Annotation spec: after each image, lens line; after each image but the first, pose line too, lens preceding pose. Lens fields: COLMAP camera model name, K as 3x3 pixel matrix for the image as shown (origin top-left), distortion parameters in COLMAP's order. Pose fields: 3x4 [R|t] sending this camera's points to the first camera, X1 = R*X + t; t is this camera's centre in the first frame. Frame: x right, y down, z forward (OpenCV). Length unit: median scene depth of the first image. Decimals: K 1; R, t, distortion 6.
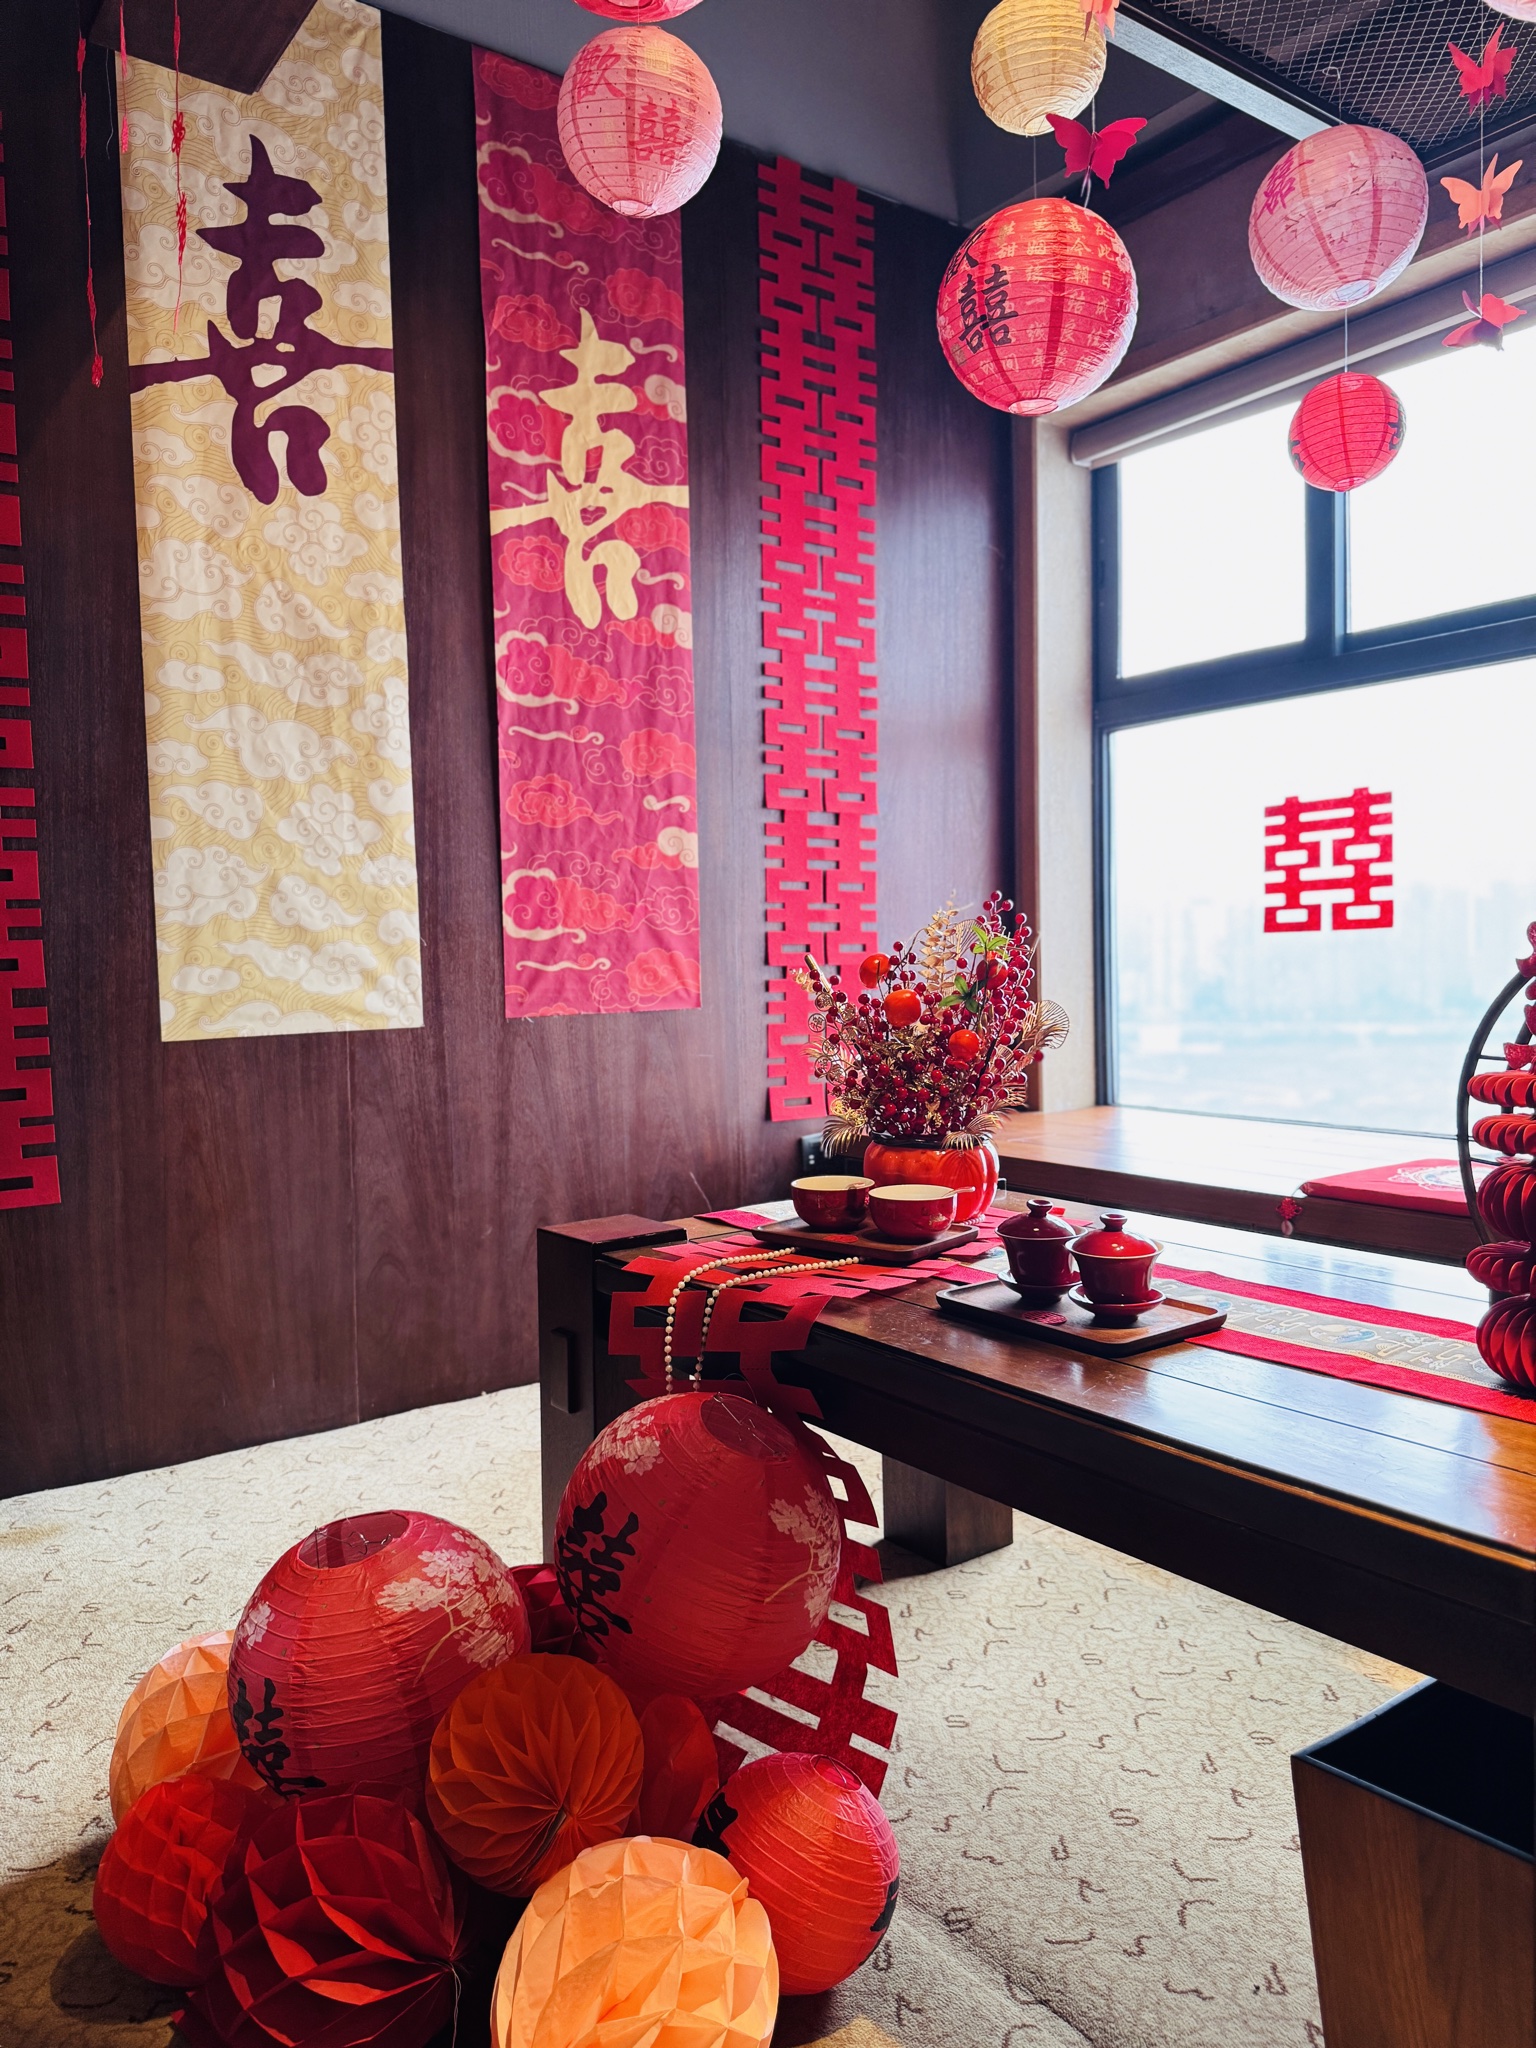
lens RADIAL K [[1449.6, 0, 745.8], [0, 1449.6, 1019.4], [0, 0, 1]] dist [0.055699, -0.002709]
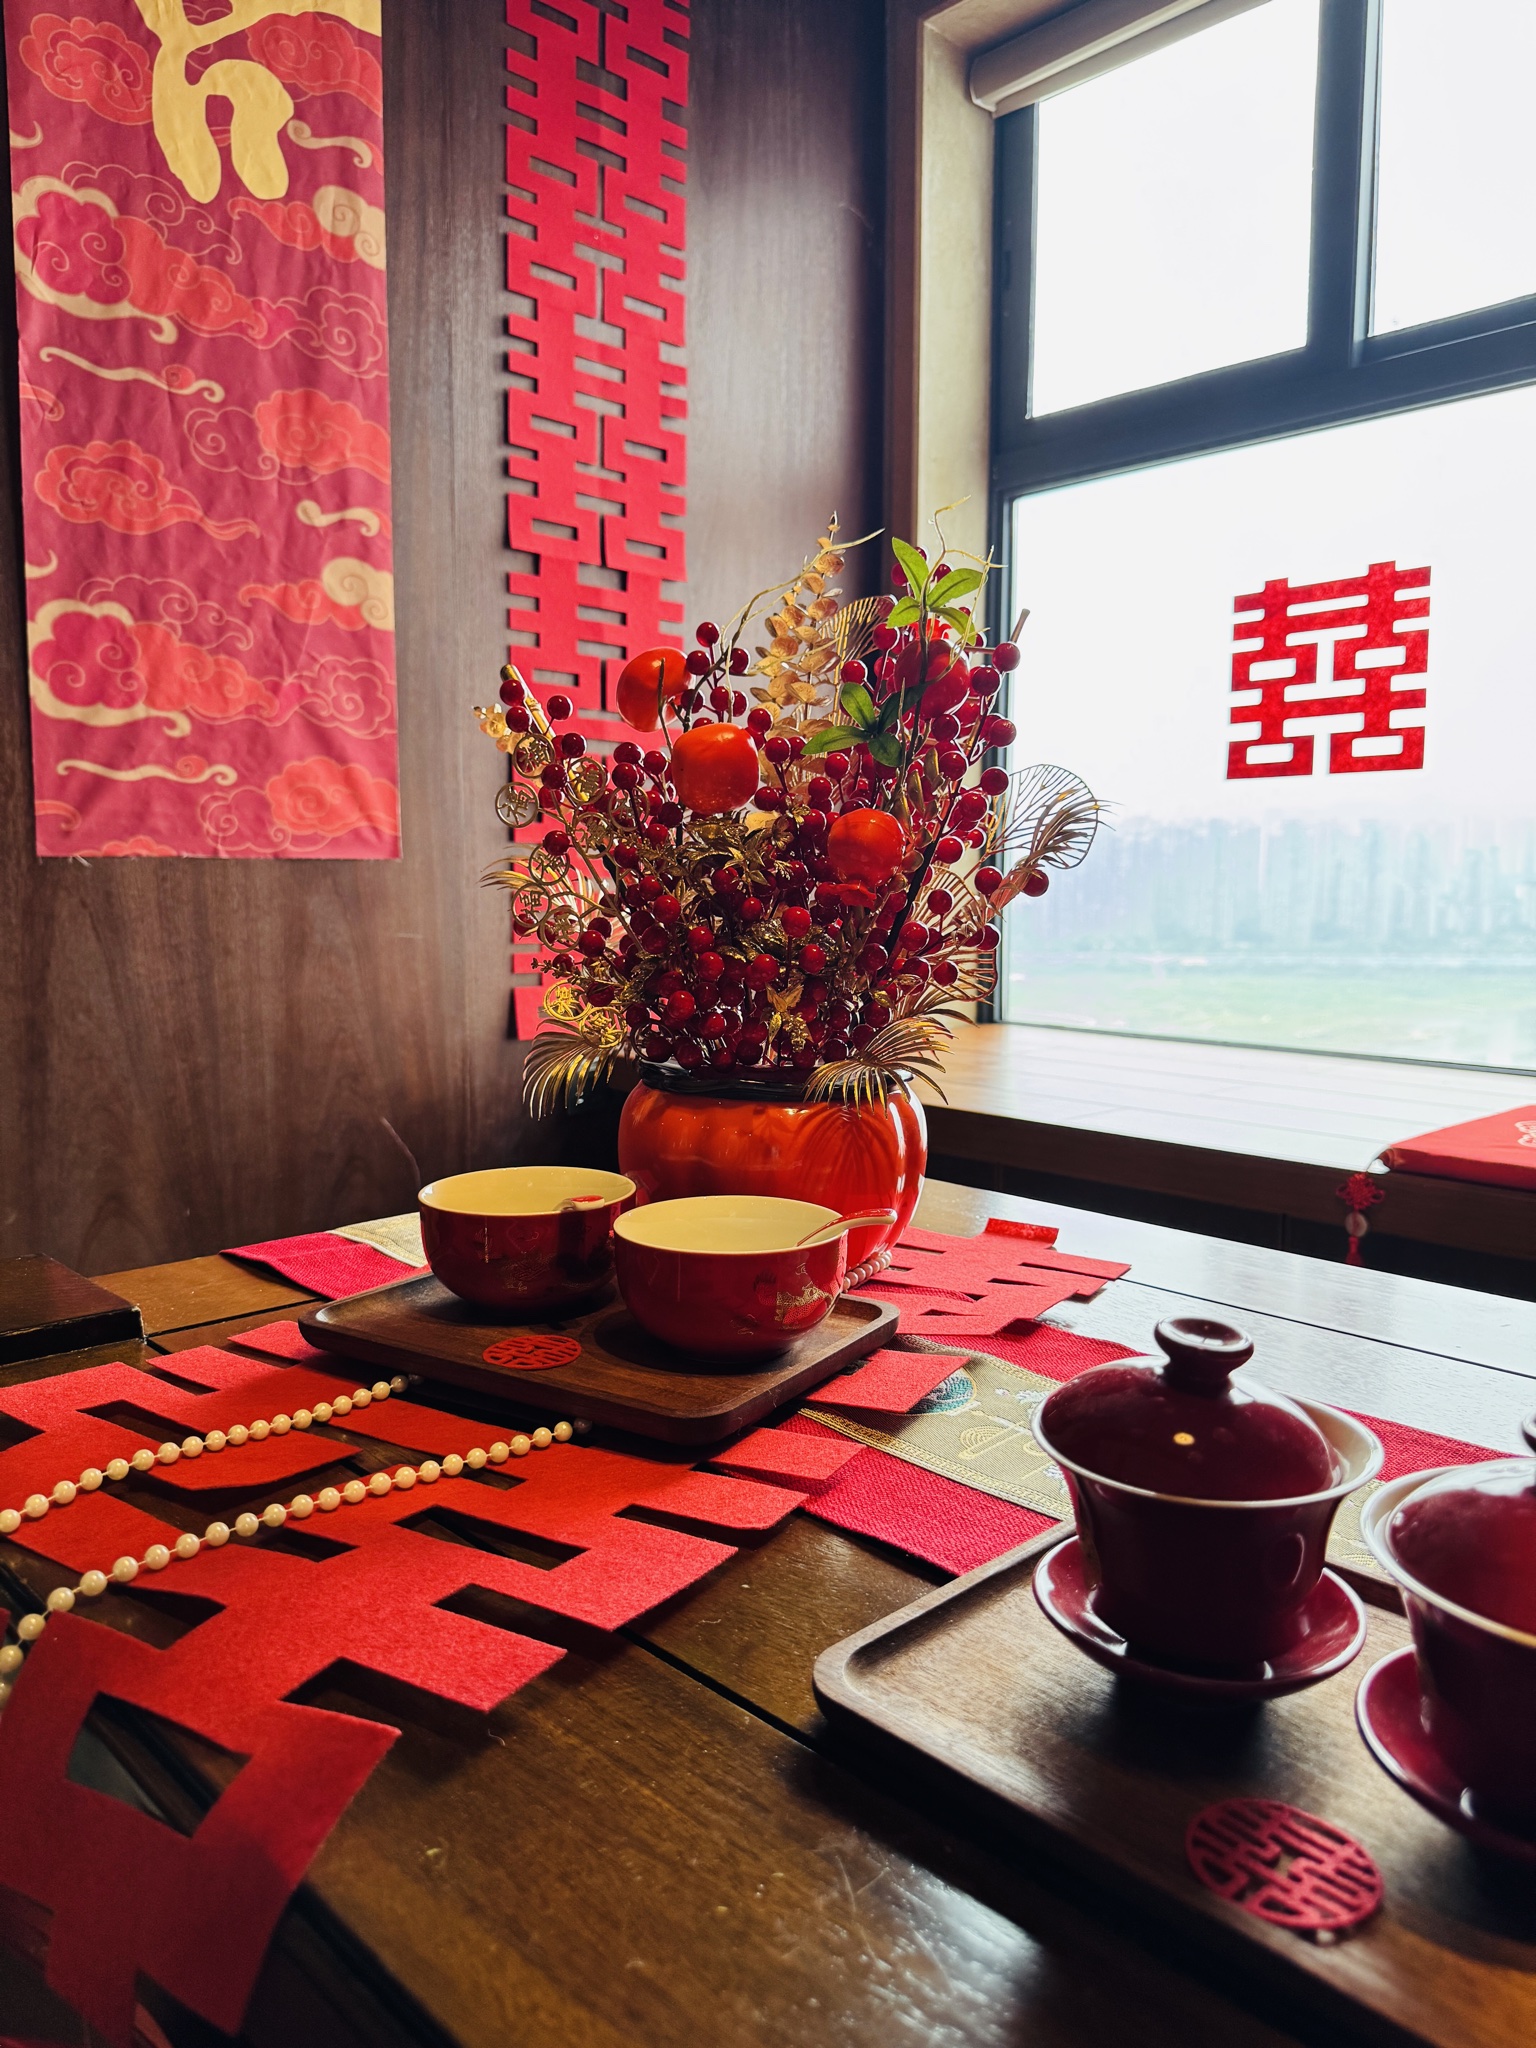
lens RADIAL K [[1449.6, 0, 759.6], [0, 1449.6, 1034.0], [0, 0, 1]] dist [0.055699, -0.002709]
pose [[0.990559, 0.011009, 0.136643, 0.039397], [-0.019567, 0.997919, 0.061446, 0.026679], [-0.135682, -0.063540, 0.988713, 0.353933]]
